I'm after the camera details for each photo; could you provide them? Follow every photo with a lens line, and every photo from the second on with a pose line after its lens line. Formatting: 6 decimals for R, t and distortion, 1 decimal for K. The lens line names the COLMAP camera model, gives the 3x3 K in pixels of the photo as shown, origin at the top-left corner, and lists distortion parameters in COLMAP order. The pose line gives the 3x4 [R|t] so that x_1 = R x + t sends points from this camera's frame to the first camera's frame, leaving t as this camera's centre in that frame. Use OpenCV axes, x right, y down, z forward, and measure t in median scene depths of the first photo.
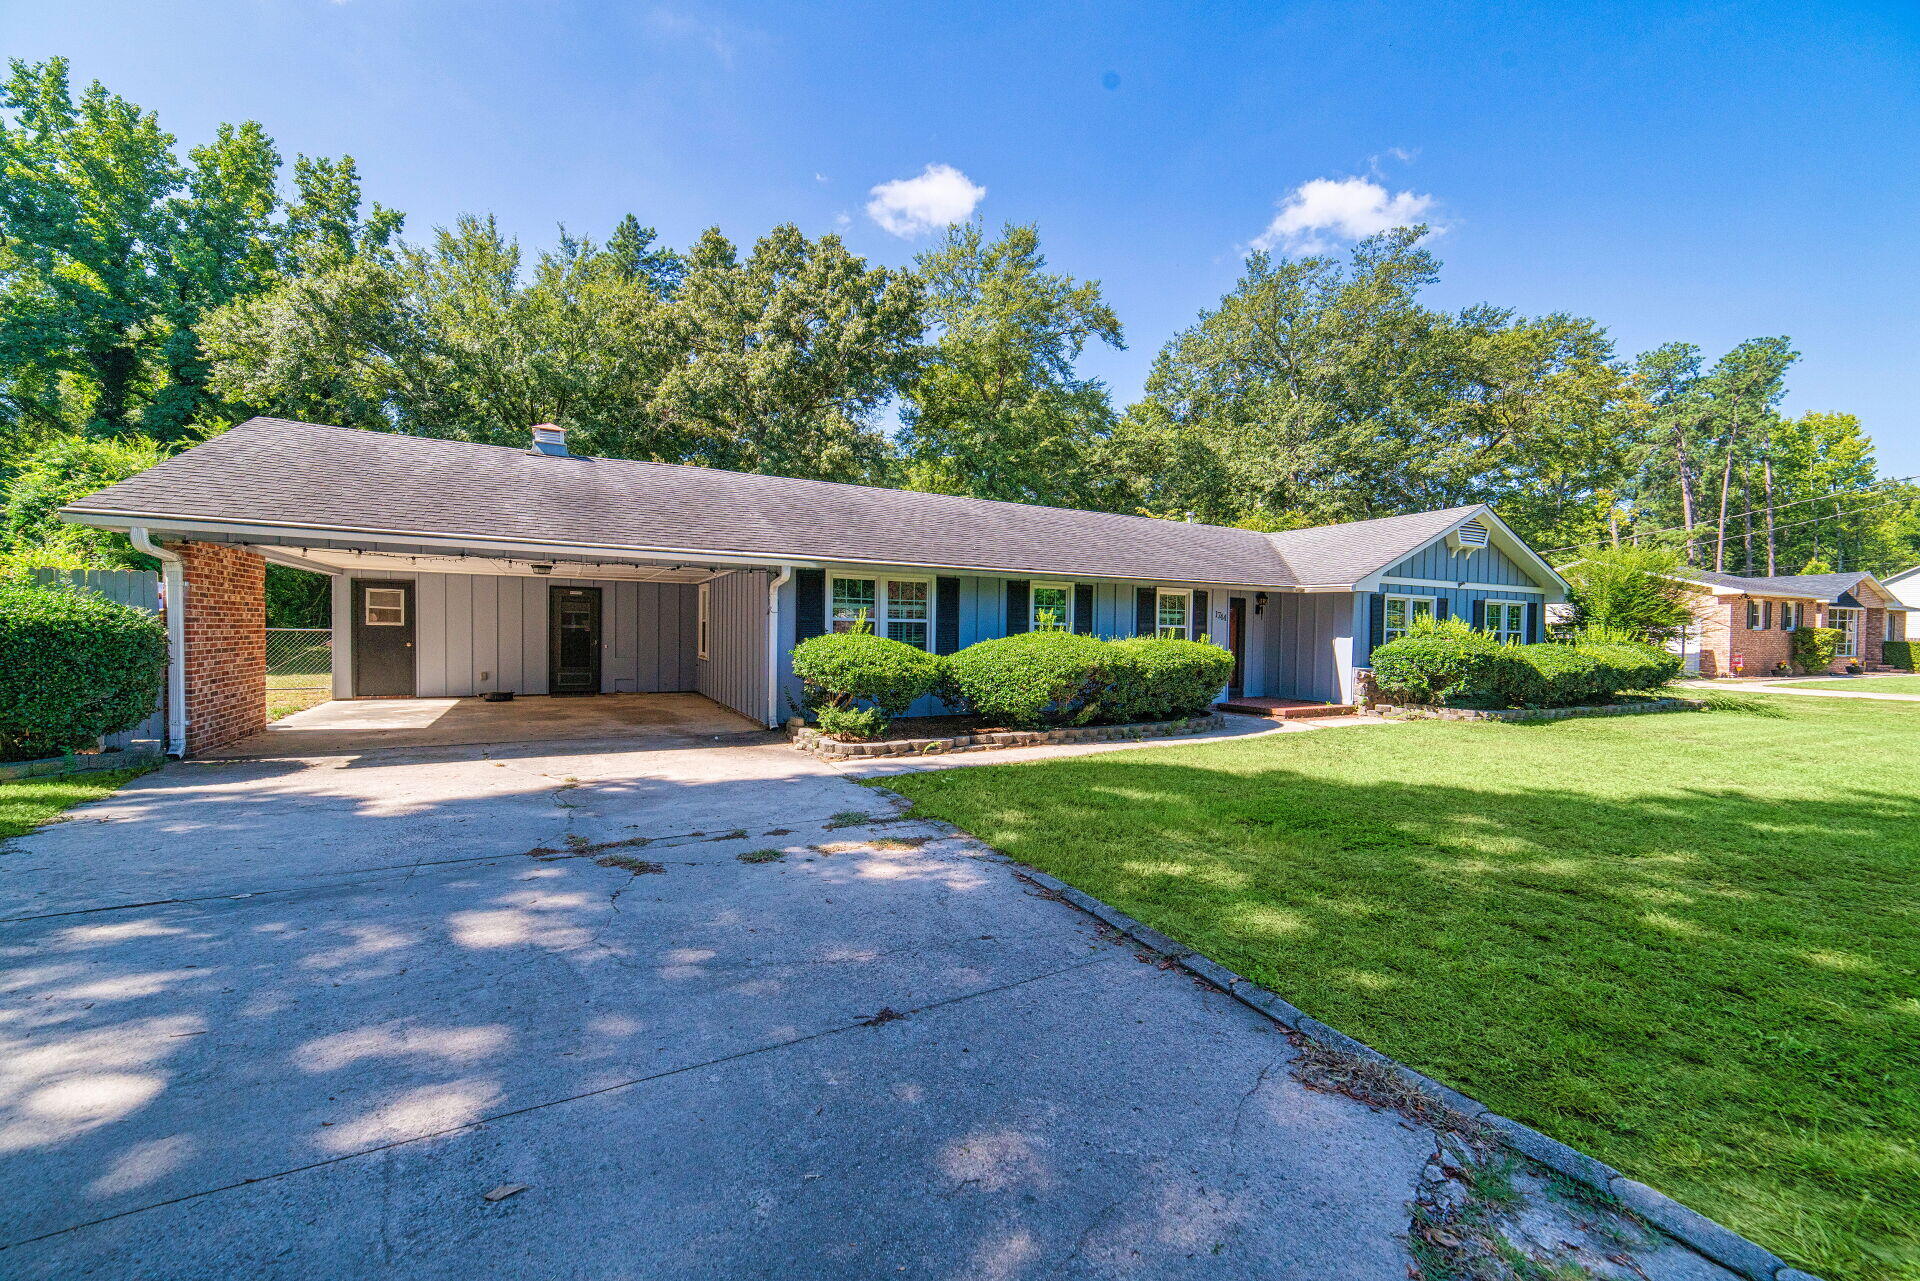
lens RADIAL K [[736.4, 0, 953.7], [0, 736.4, 648.7], [0, 0, 1]] dist [-0.000398, 0.000880]
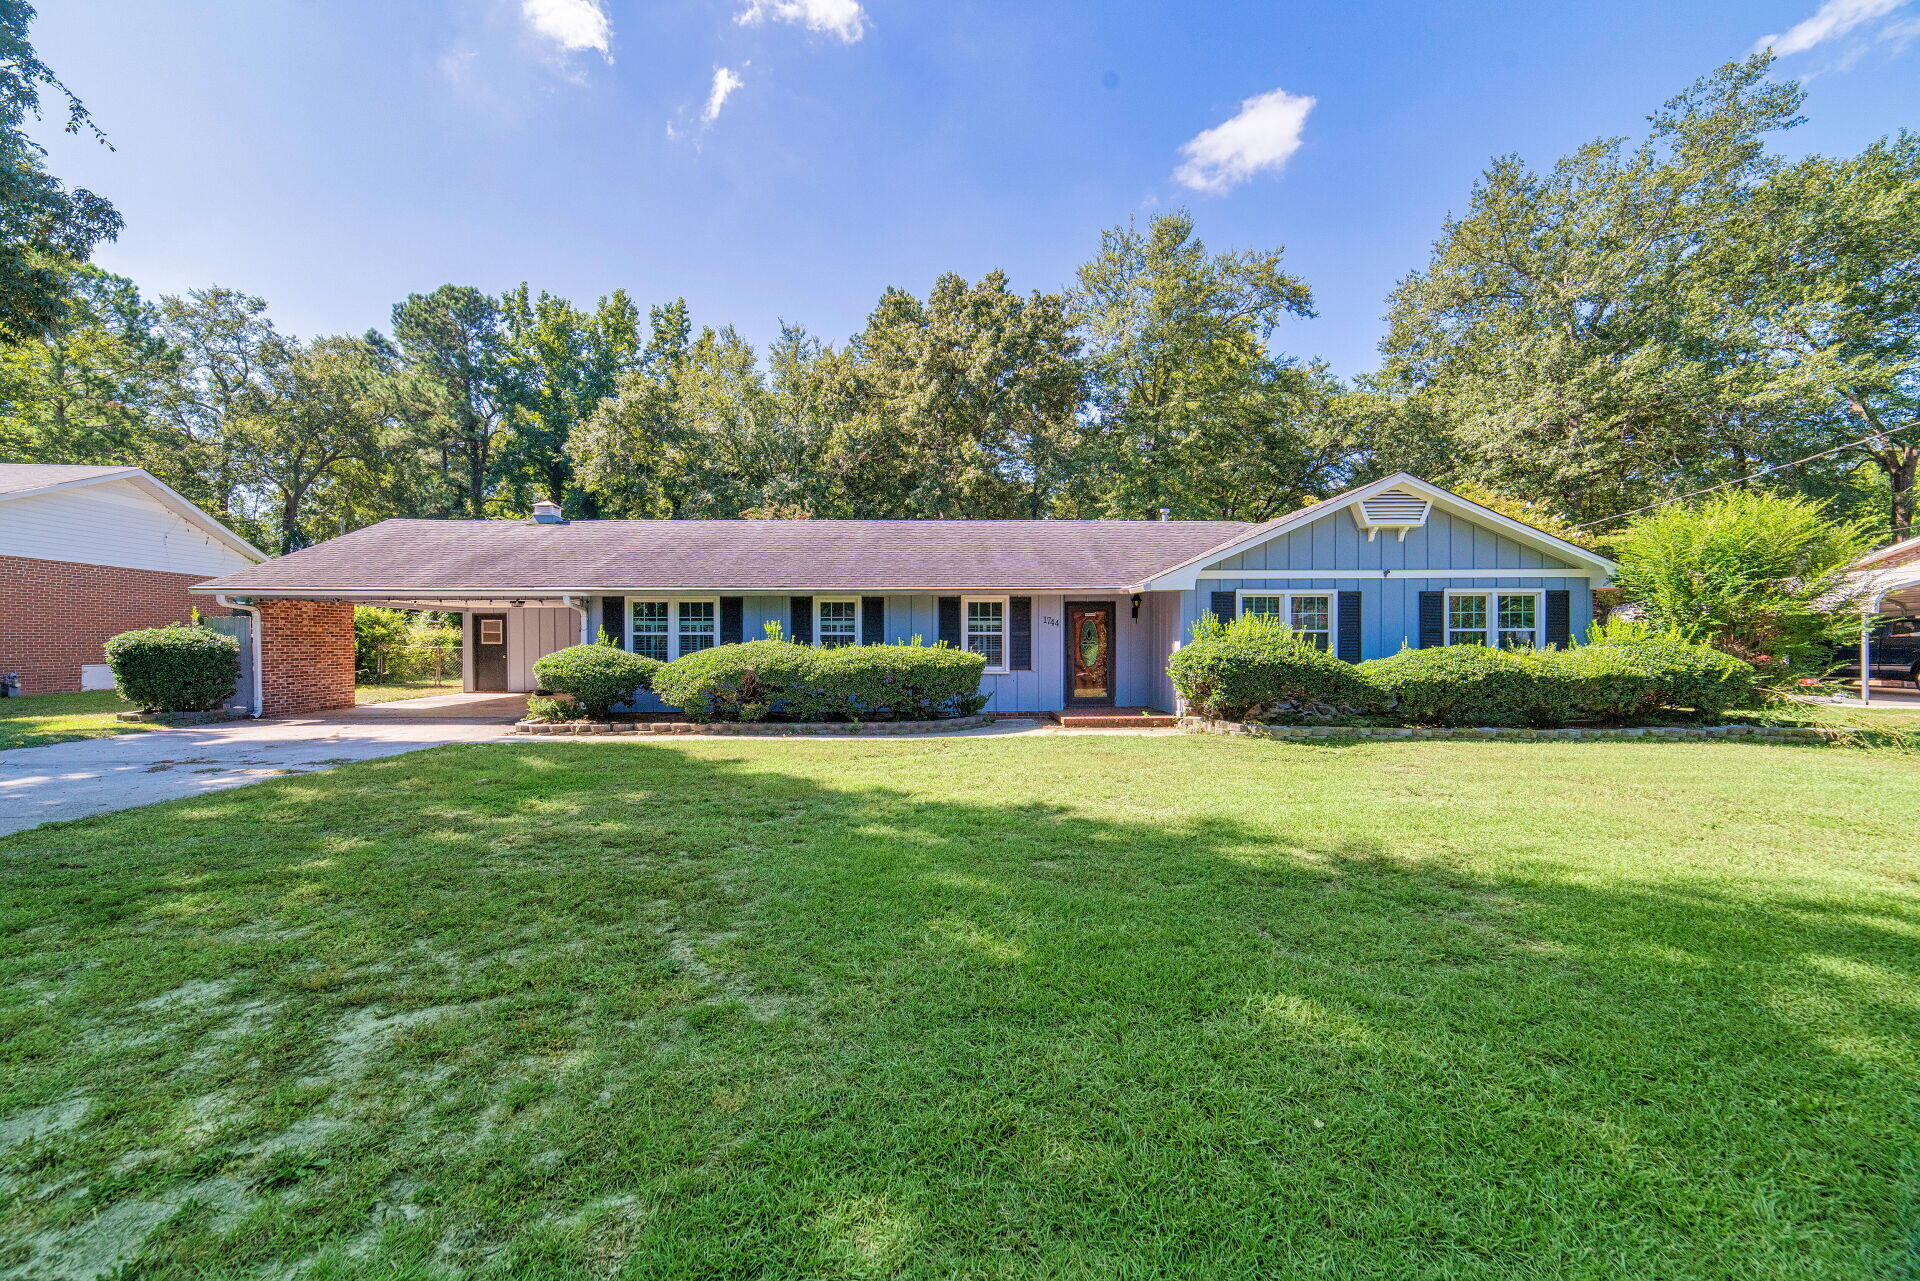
lens RADIAL K [[736.4, 0, 953.7], [0, 736.4, 648.7], [0, 0, 1]] dist [-0.000398, 0.000880]
pose [[0.892265, -0.011524, -0.451365, 0.299520], [0.004885, 0.999862, -0.015871, 0.002935], [0.451486, 0.011957, 0.892198, 0.030268]]
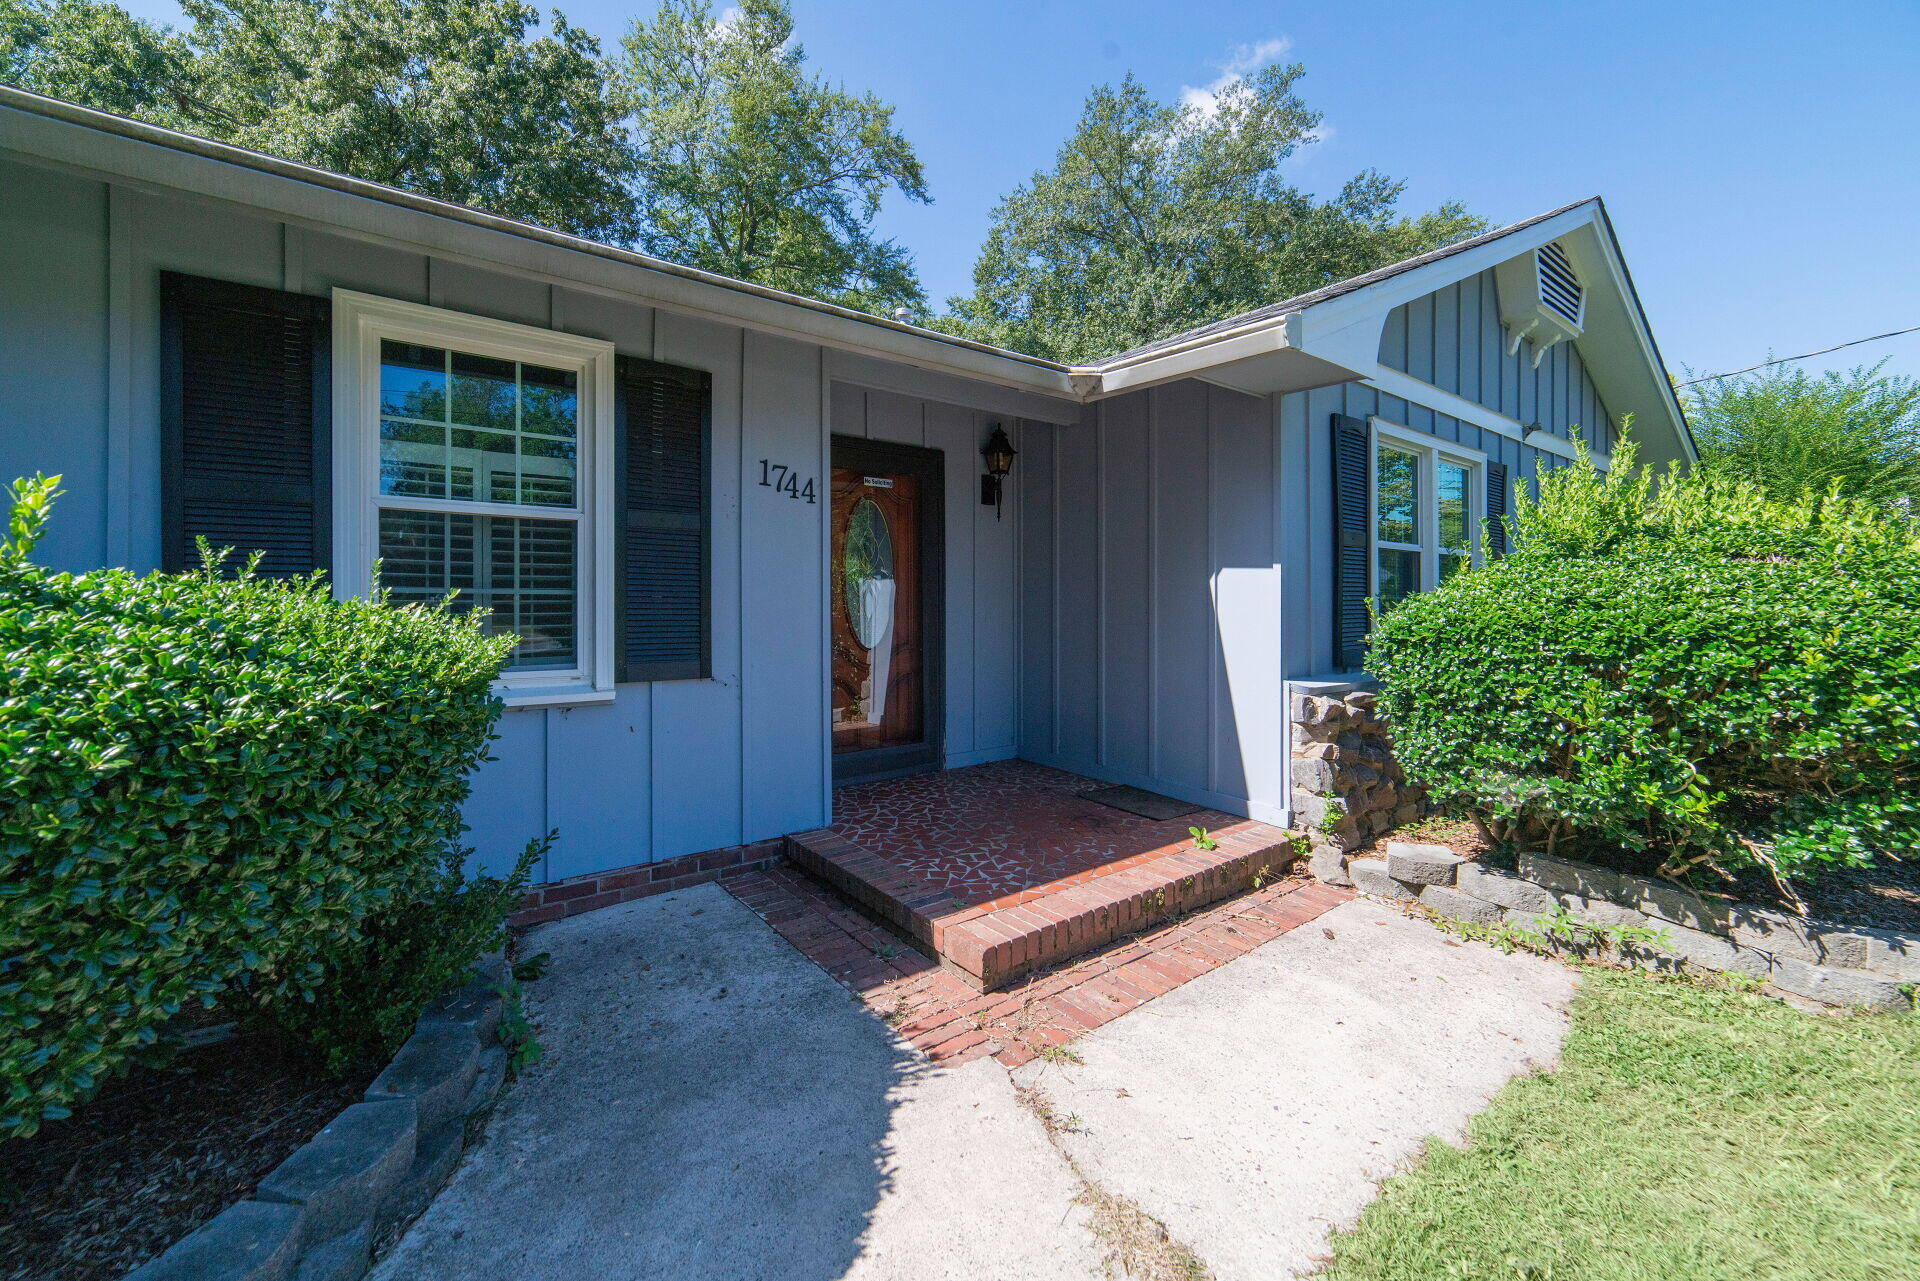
lens RADIAL K [[764.9, 0, 955.9], [0, 764.9, 583.4], [0, 0, 1]] dist [0.000846, 0.000197]
pose [[0.986327, -0.003053, 0.164774, 0.163378], [0.008739, 0.999391, -0.033793, -0.000386], [-0.164571, 0.034771, 0.985752, 0.320484]]
